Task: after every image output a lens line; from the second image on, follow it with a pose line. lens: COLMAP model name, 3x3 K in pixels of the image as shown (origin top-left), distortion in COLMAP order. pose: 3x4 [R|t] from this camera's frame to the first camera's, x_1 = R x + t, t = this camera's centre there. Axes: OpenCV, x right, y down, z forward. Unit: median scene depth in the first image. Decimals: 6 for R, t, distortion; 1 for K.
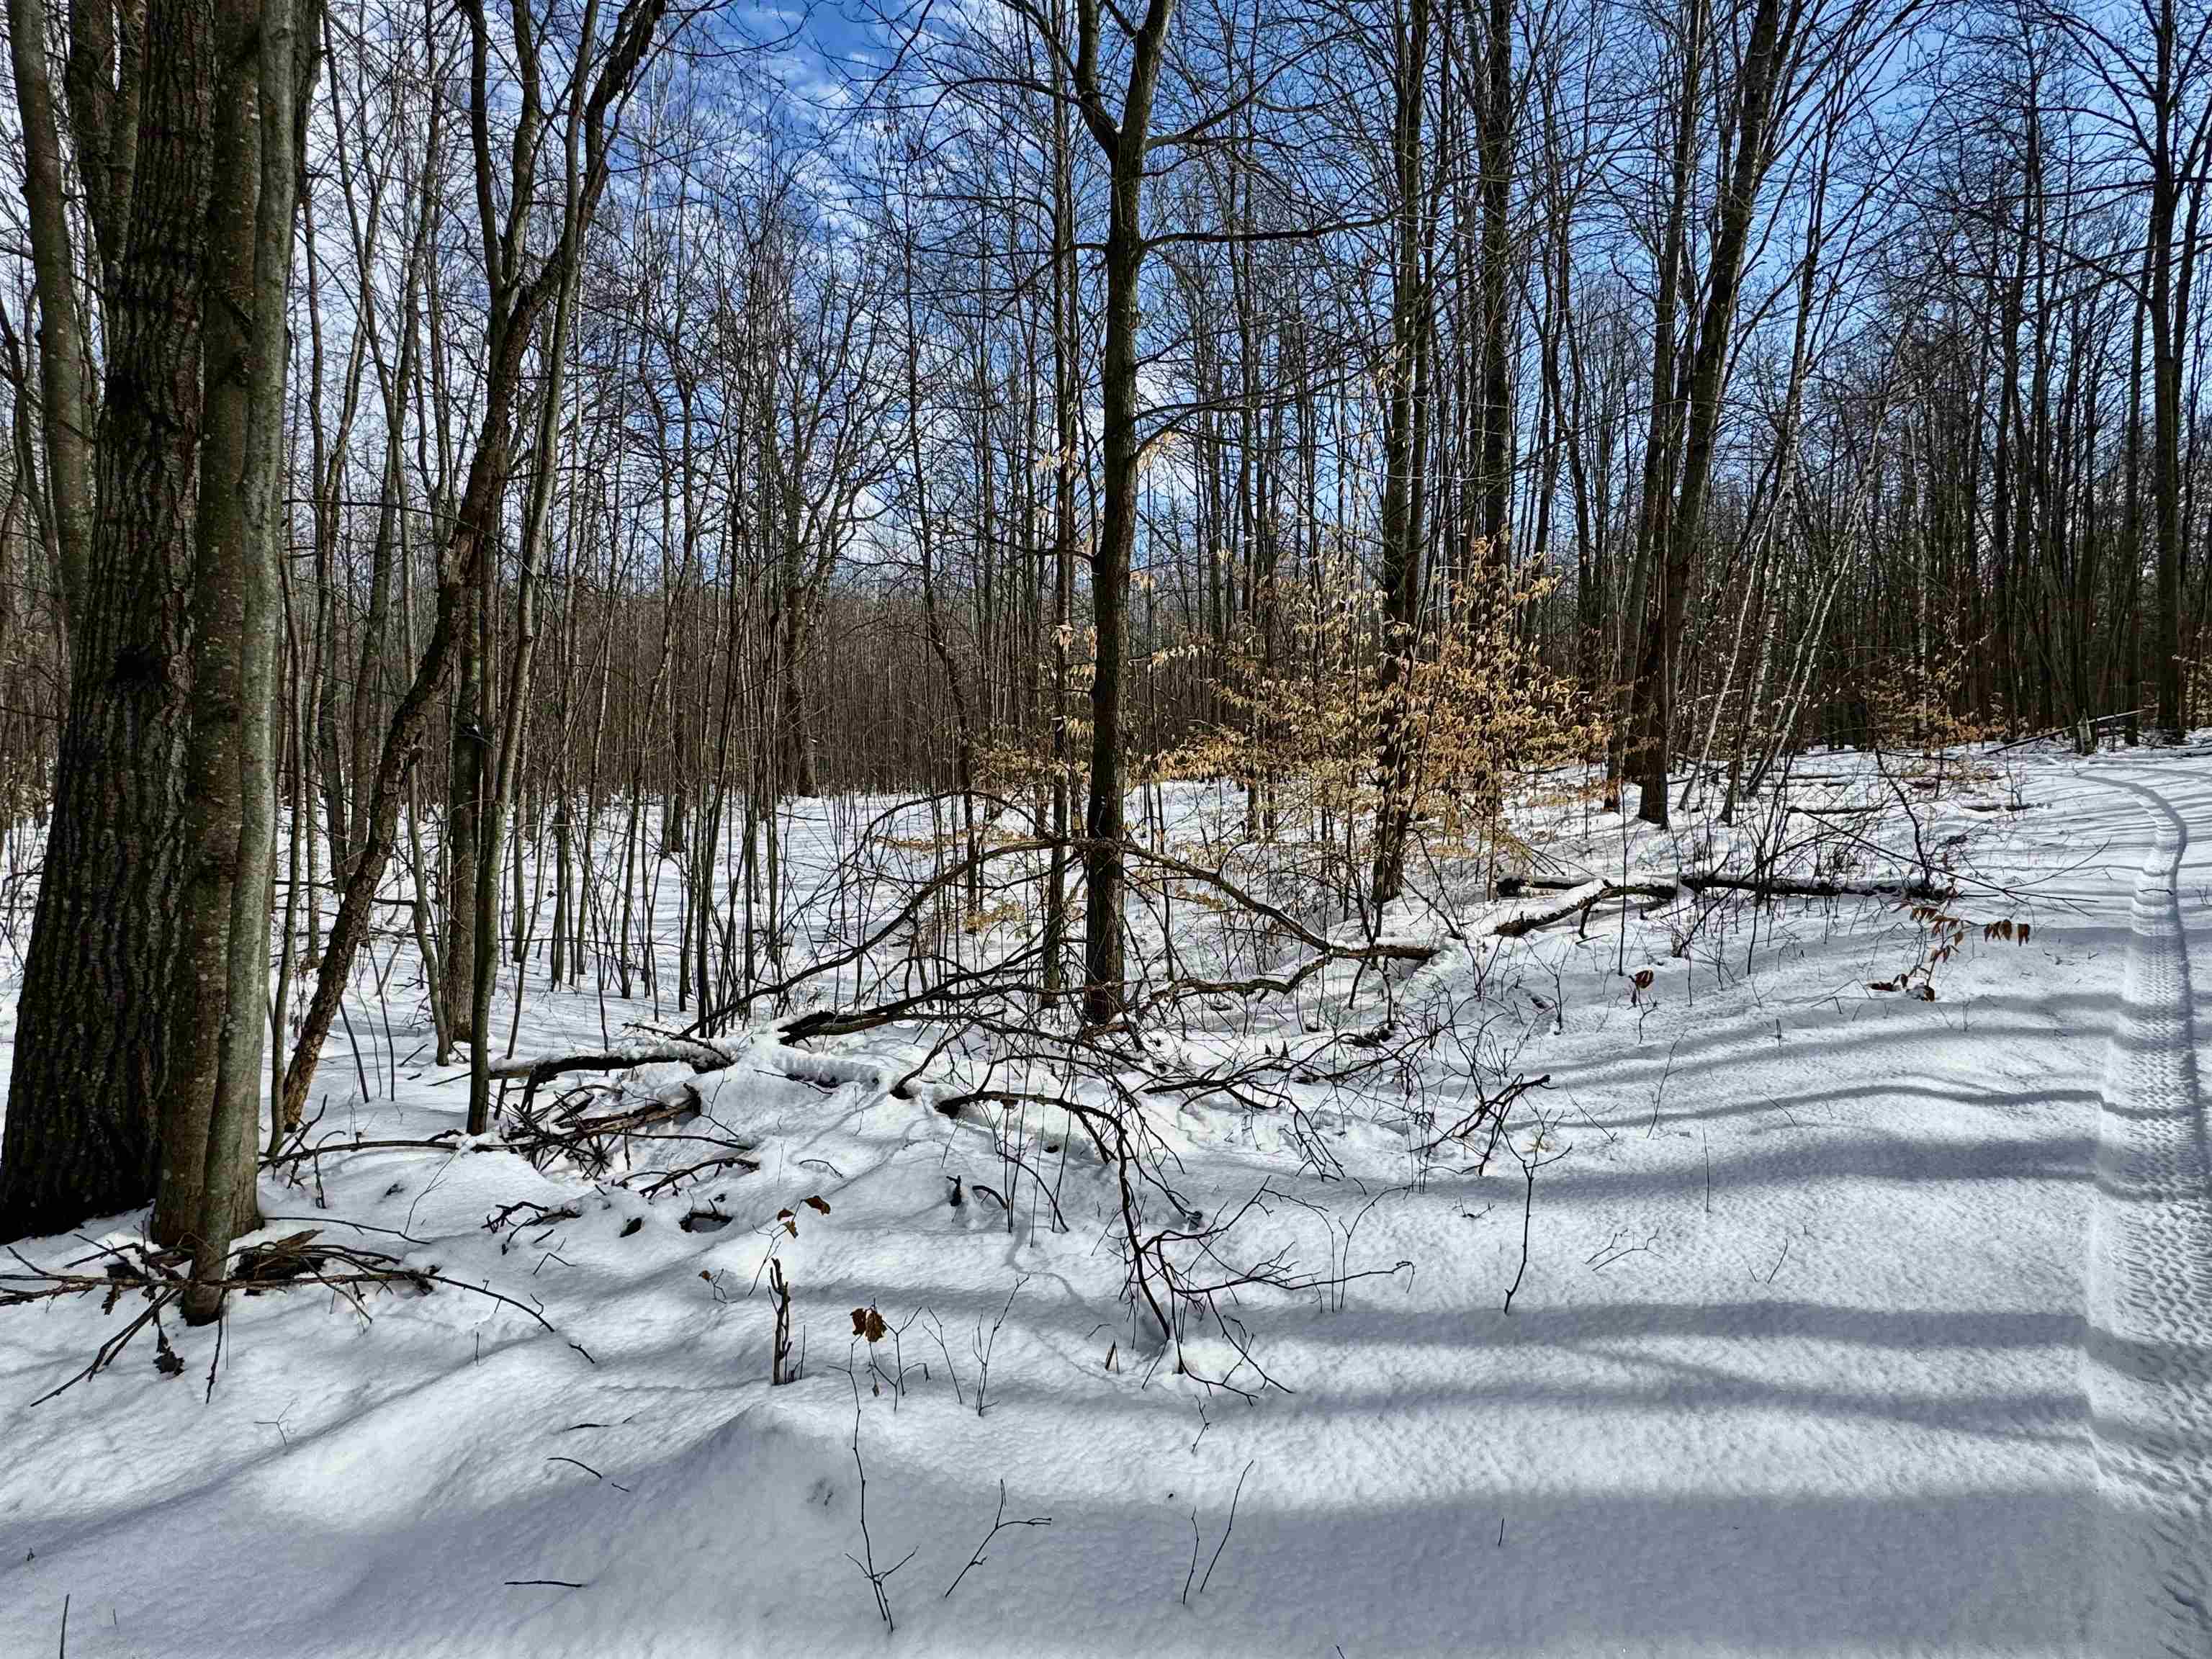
lens RADIAL K [[1090.6, 0, 1102.6], [0, 1090.6, 838.1], [0, 0, 1]] dist [-0.000819, -0.000128]
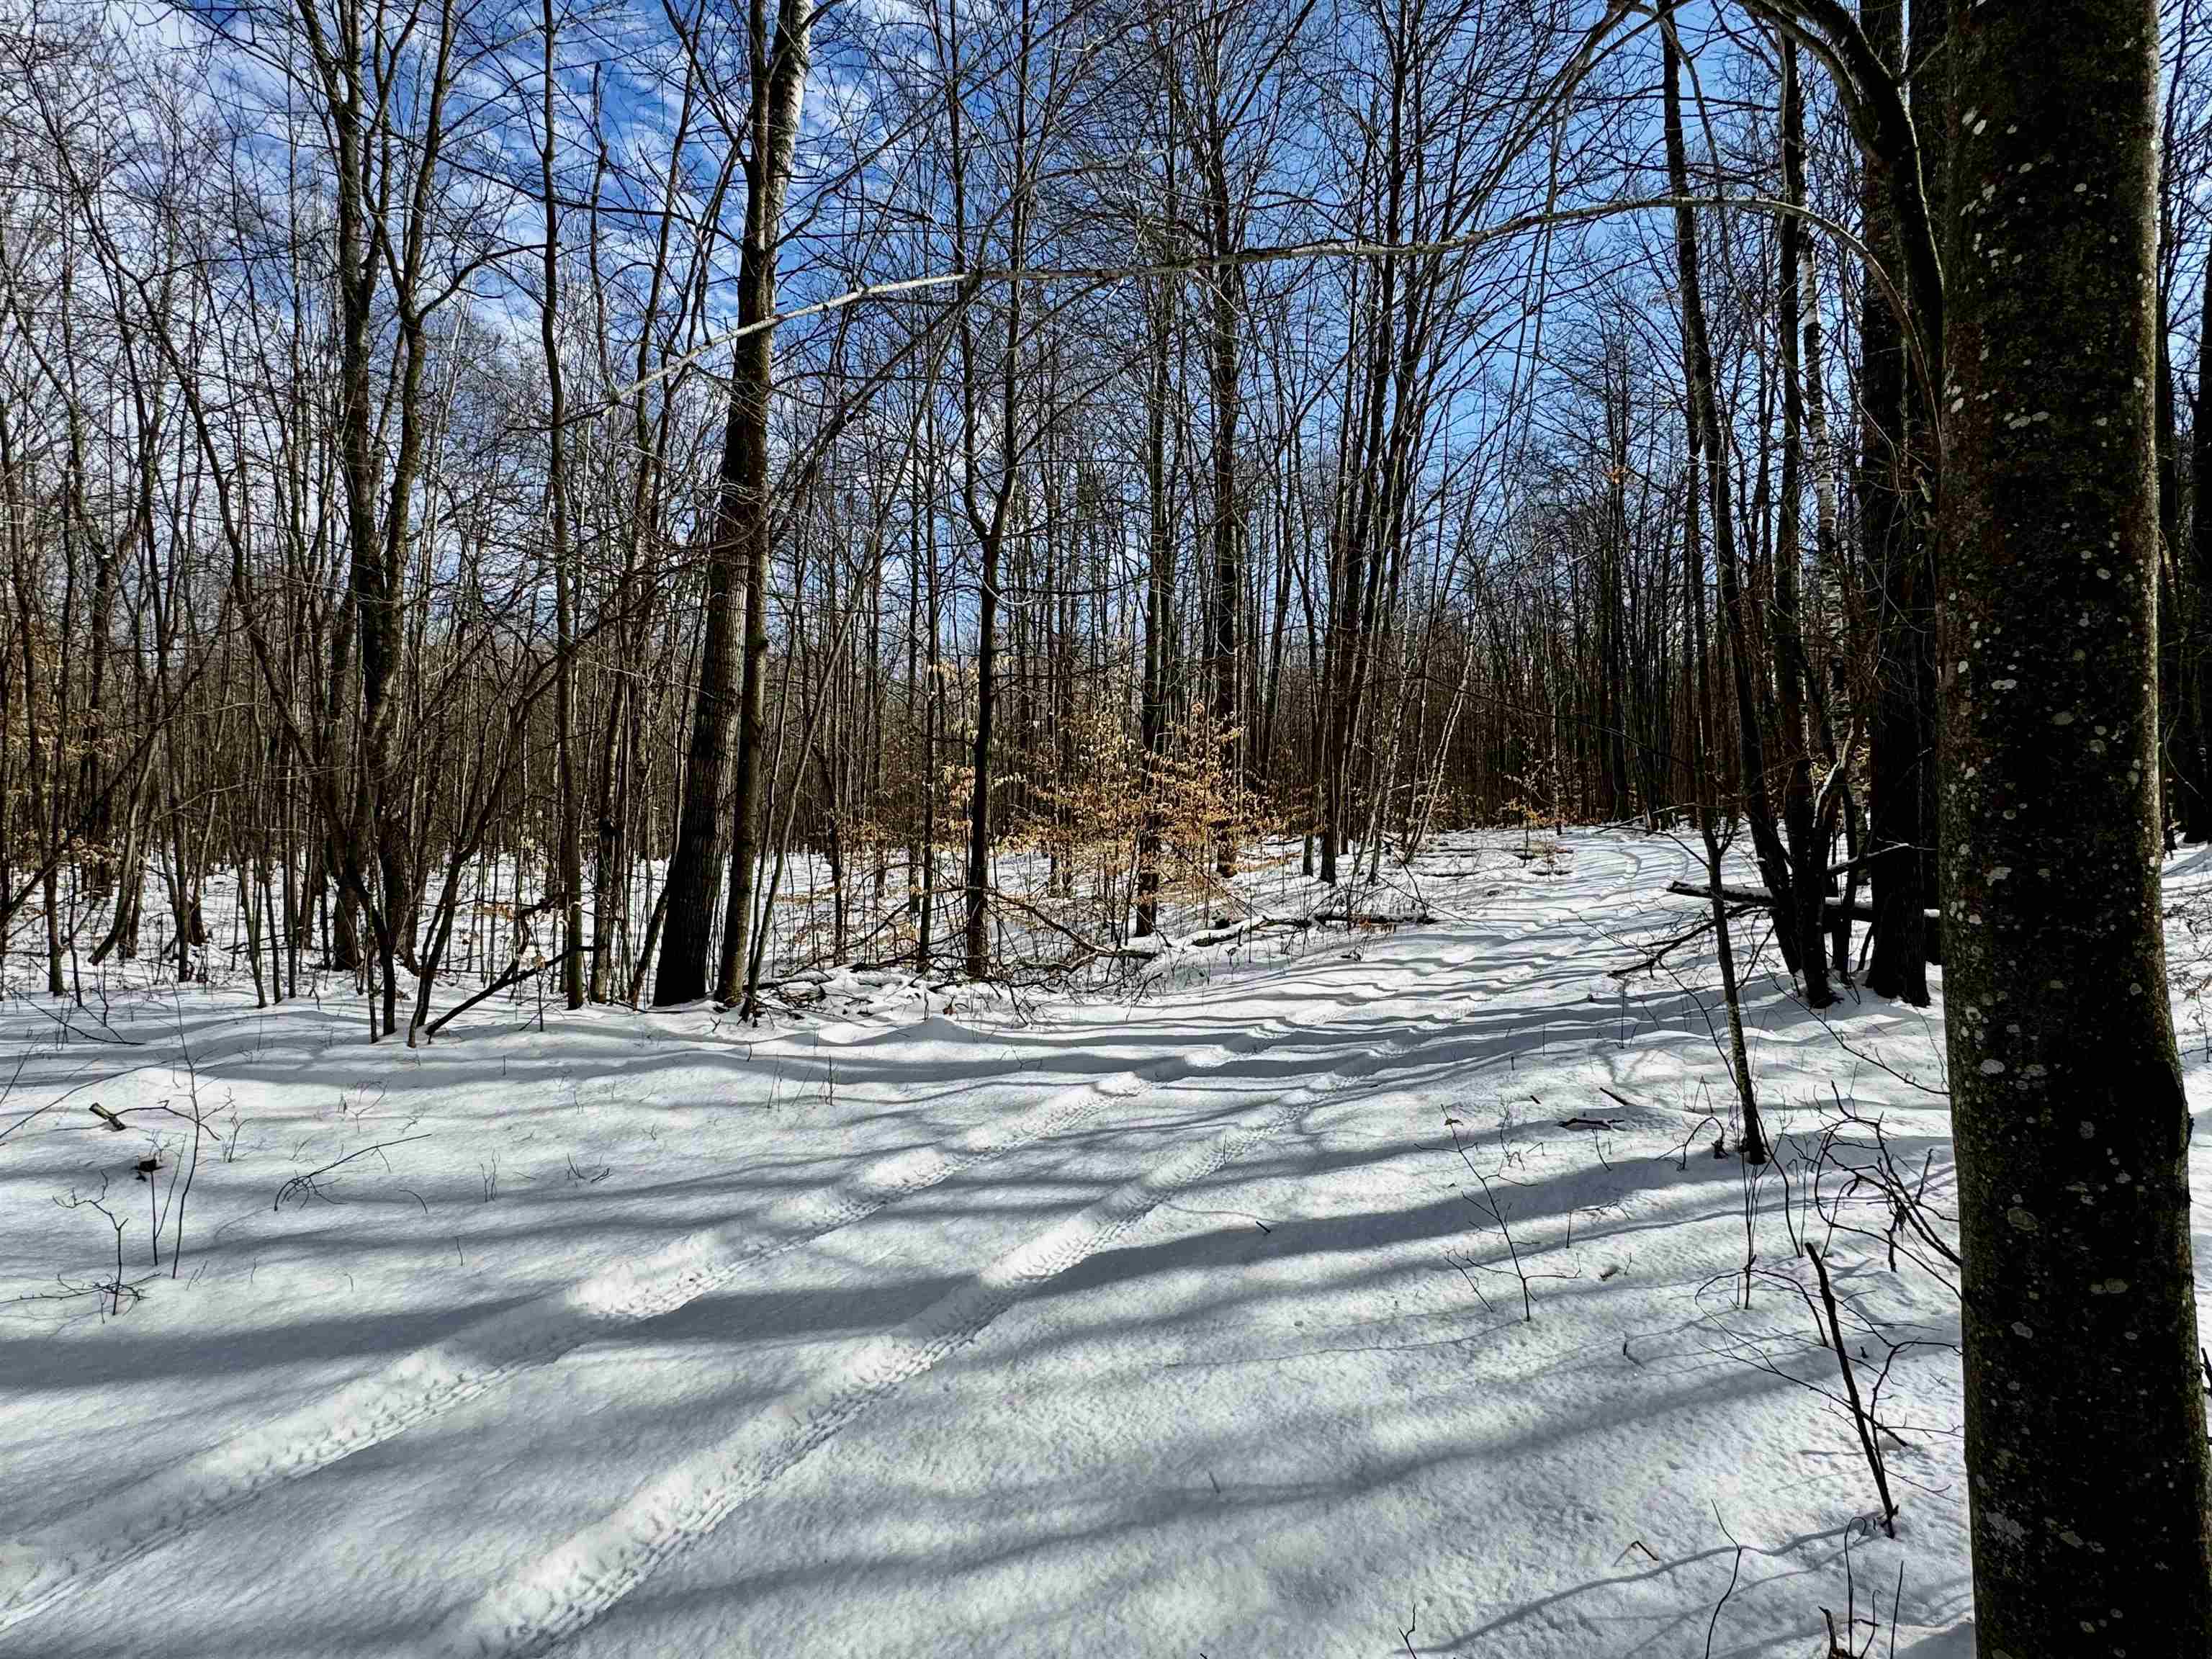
lens RADIAL K [[1090.6, 0, 1105.2], [0, 1090.6, 822.9], [0, 0, 1]] dist [-0.000819, -0.000128]
pose [[0.983461, 0.012210, 0.180706, -0.055163], [0.000554, 0.997518, -0.070415, 0.009976], [-0.181117, 0.069350, 0.981013, -0.418046]]
